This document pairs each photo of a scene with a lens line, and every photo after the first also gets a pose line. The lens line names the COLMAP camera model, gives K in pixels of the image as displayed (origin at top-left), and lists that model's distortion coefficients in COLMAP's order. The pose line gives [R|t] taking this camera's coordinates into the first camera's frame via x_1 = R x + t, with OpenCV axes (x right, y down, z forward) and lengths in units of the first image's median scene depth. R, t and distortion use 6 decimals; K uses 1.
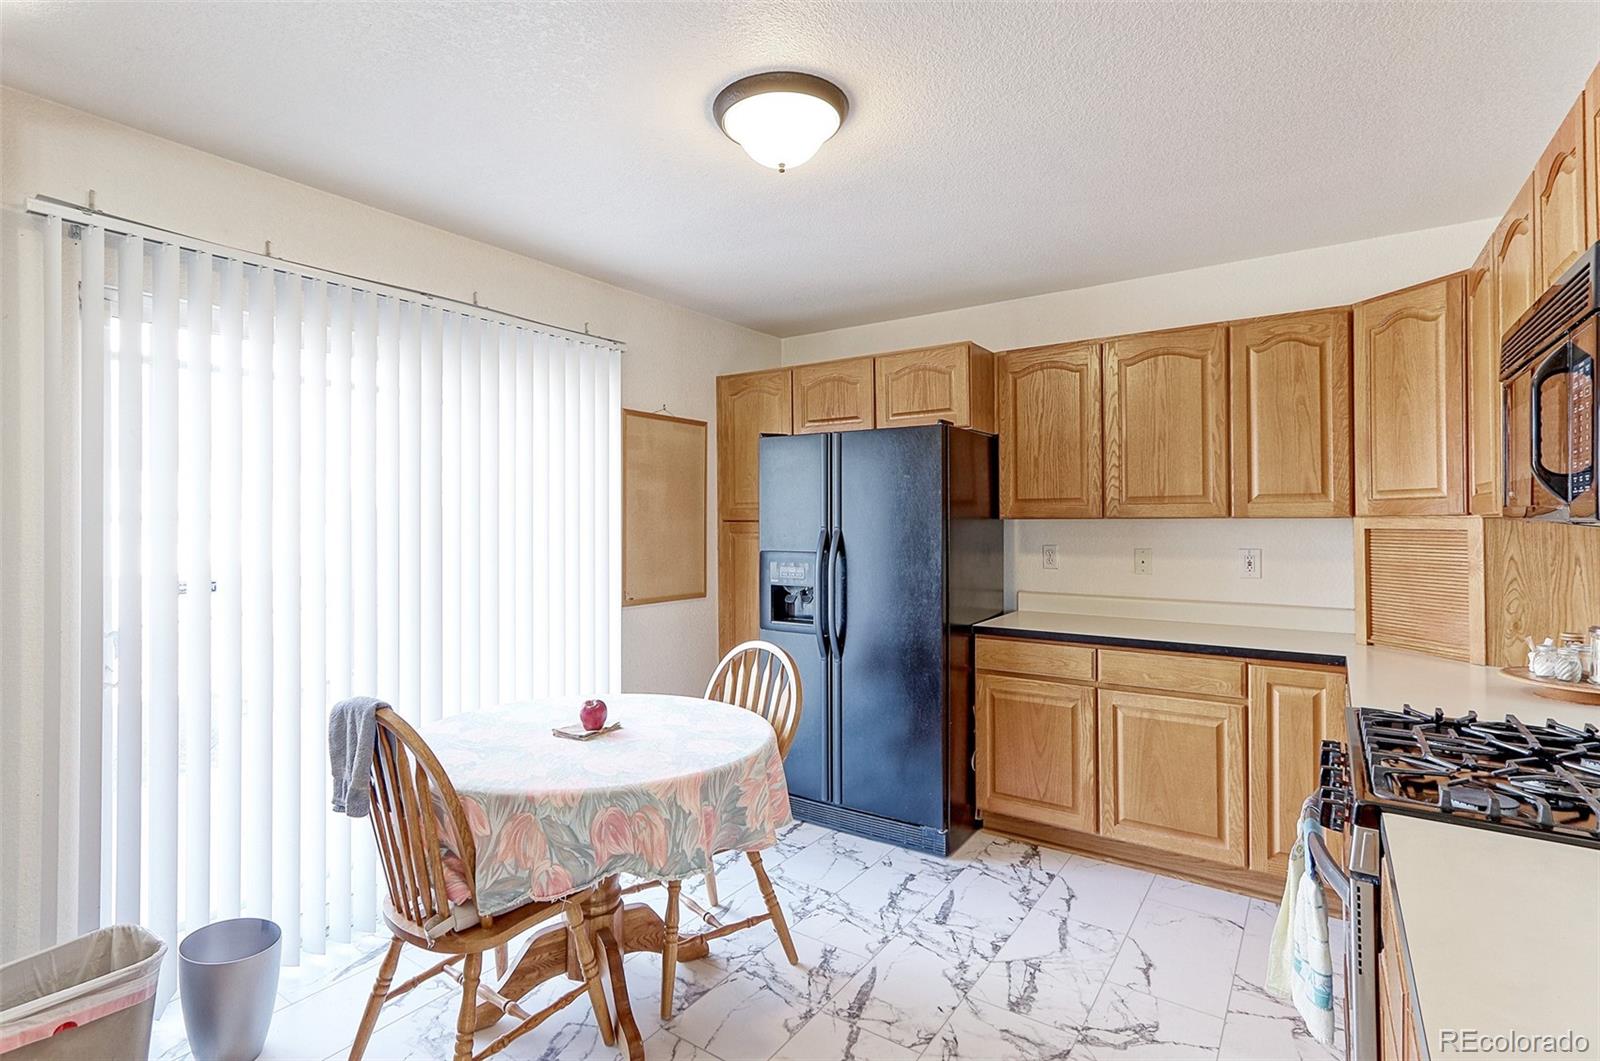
lens RADIAL K [[755.9, 0, 794.7], [0, 755.9, 510.1], [0, 0, 1]] dist [0.000866, 0.000019]
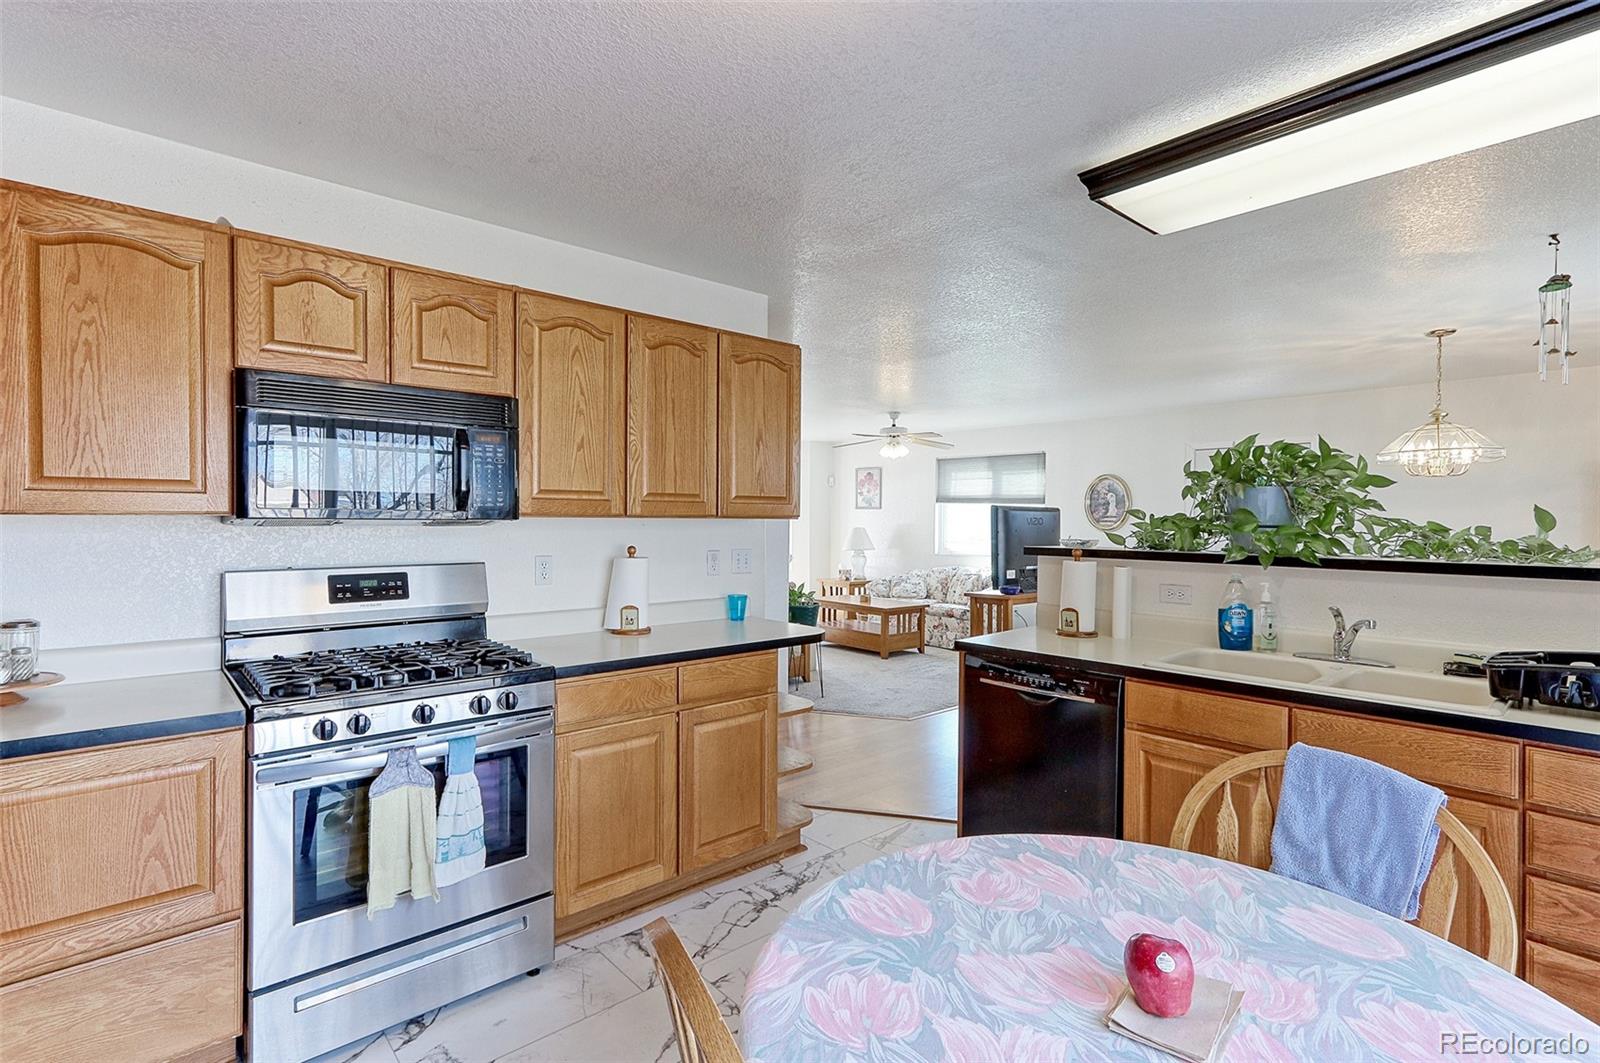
lens RADIAL K [[756.8, 0, 800.0], [0, 756.8, 531.5], [0, 0, 1]] dist [0.002310, 0.000332]
pose [[-0.973321, -0.002115, 0.229438, -0.185403], [0.000404, 0.999940, 0.010932, 0.016717], [-0.229447, 0.010733, -0.973262, 1.665313]]
